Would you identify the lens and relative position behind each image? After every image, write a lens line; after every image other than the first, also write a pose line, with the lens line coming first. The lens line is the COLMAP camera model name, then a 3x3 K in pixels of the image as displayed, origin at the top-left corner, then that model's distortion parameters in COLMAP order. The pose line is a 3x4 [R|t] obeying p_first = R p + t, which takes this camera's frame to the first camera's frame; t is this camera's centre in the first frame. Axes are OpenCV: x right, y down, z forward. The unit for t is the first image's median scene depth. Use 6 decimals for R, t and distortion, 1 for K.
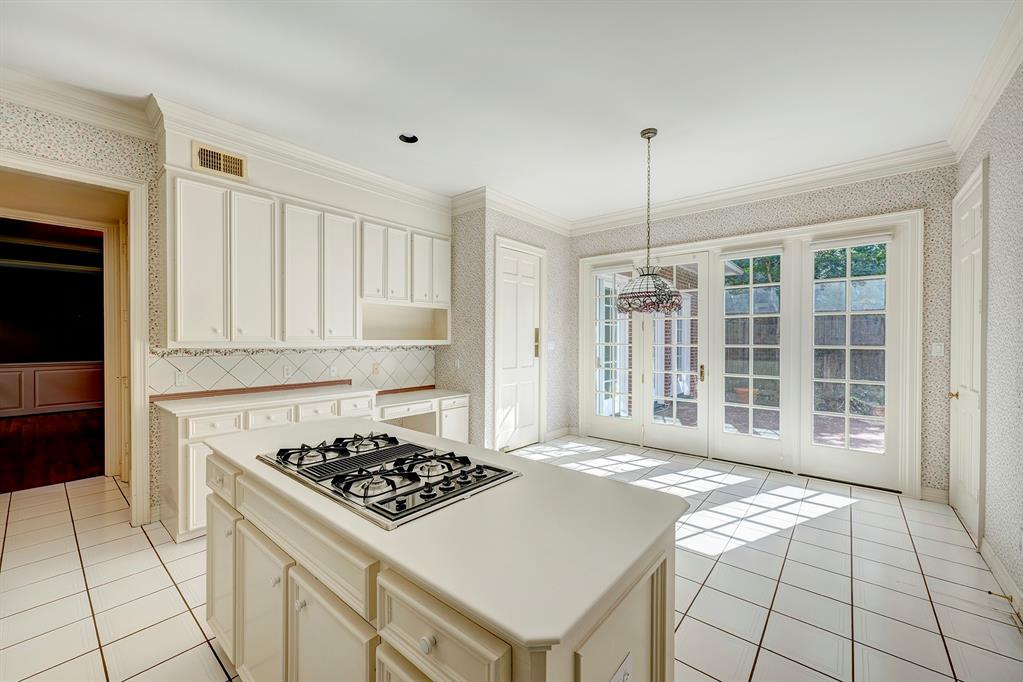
lens RADIAL K [[398.9, 0, 523.1], [0, 398.9, 340.7], [0, 0, 1]] dist [-0.001078, -0.000150]
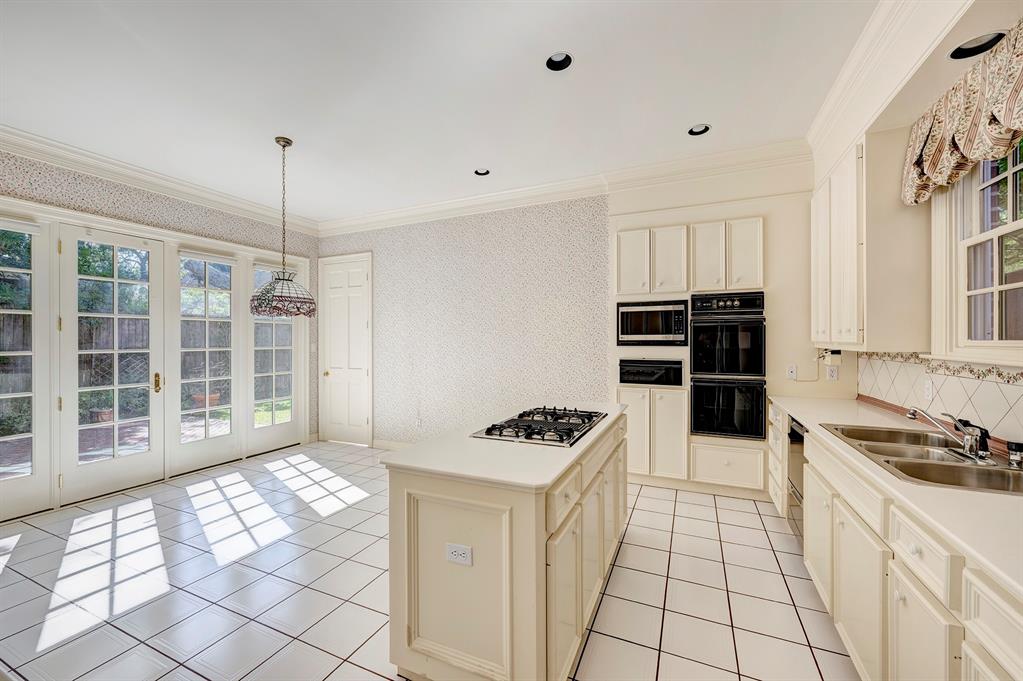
lens RADIAL K [[398.9, 0, 523.1], [0, 398.9, 340.2], [0, 0, 1]] dist [-0.001078, -0.000150]
pose [[-0.273712, 0.000337, 0.961812, -0.593971], [0.010425, 0.999942, 0.002617, -0.003741], [-0.961755, 0.010743, -0.273700, 0.490745]]
